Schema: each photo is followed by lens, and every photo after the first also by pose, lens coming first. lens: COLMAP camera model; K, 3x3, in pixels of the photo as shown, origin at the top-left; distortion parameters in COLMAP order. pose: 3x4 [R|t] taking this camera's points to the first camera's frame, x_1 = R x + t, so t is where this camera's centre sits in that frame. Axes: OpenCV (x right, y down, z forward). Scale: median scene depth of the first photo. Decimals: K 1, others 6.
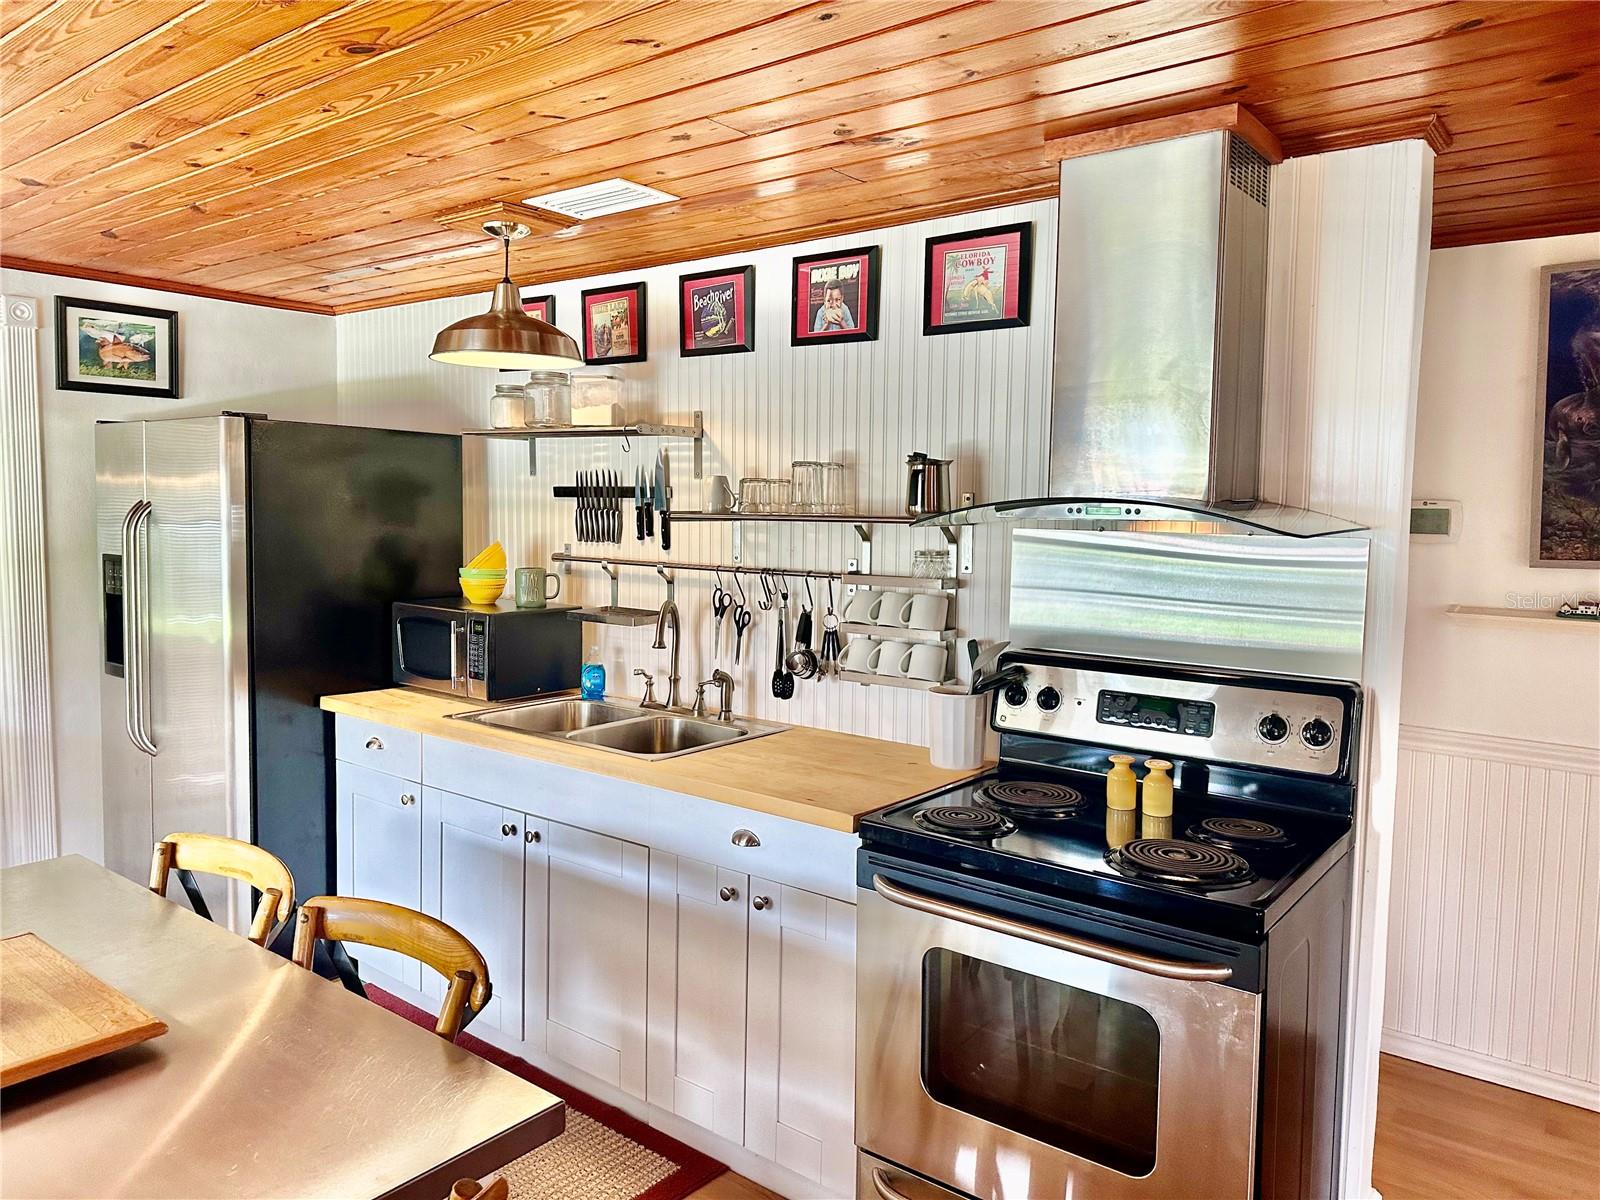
lens RADIAL K [[1116.6, 0, 801.8], [0, 1116.6, 596.4], [0, 0, 1]] dist [0.033304, -0.053848]
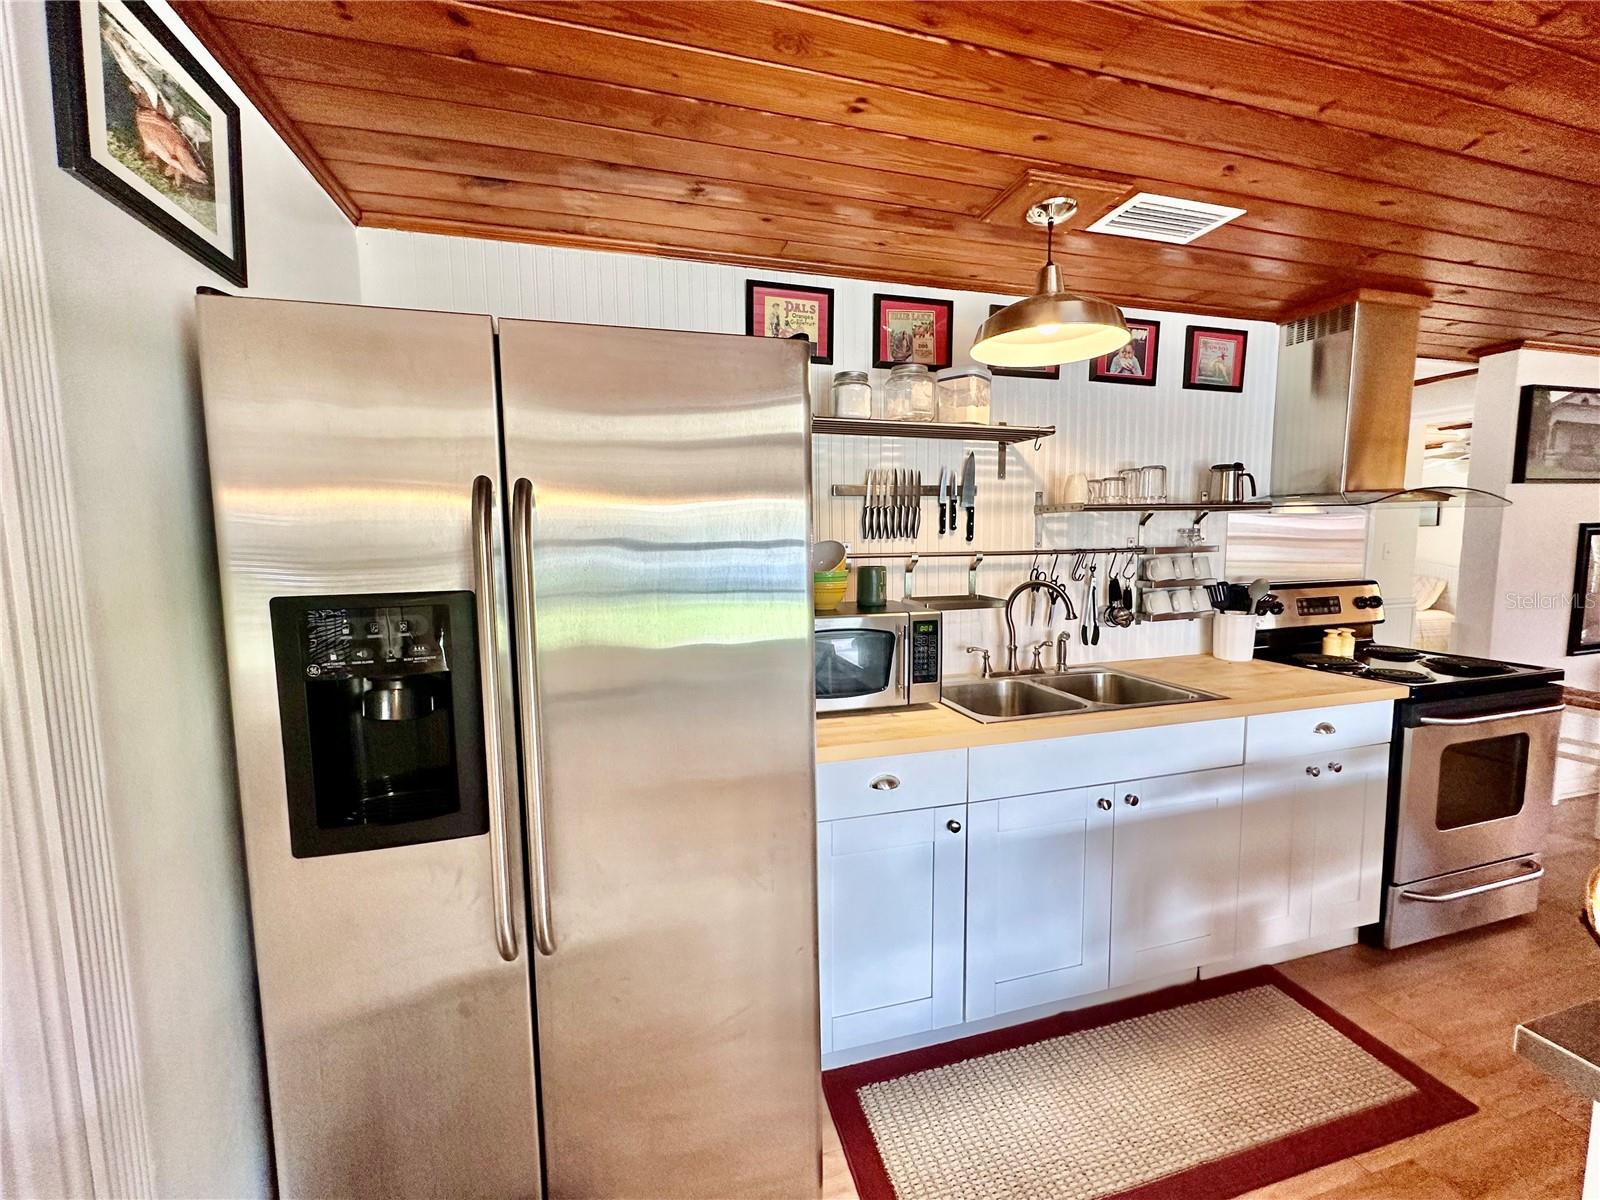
lens RADIAL K [[643.6, 0, 805.3], [0, 643.6, 600.8], [0, 0, 1]] dist [-0.008013, 0.002122]
pose [[0.593820, -0.099828, 0.798381, -0.794900], [0.087831, 0.994386, 0.059010, -0.035623], [-0.799790, 0.035081, 0.599255, 0.769383]]
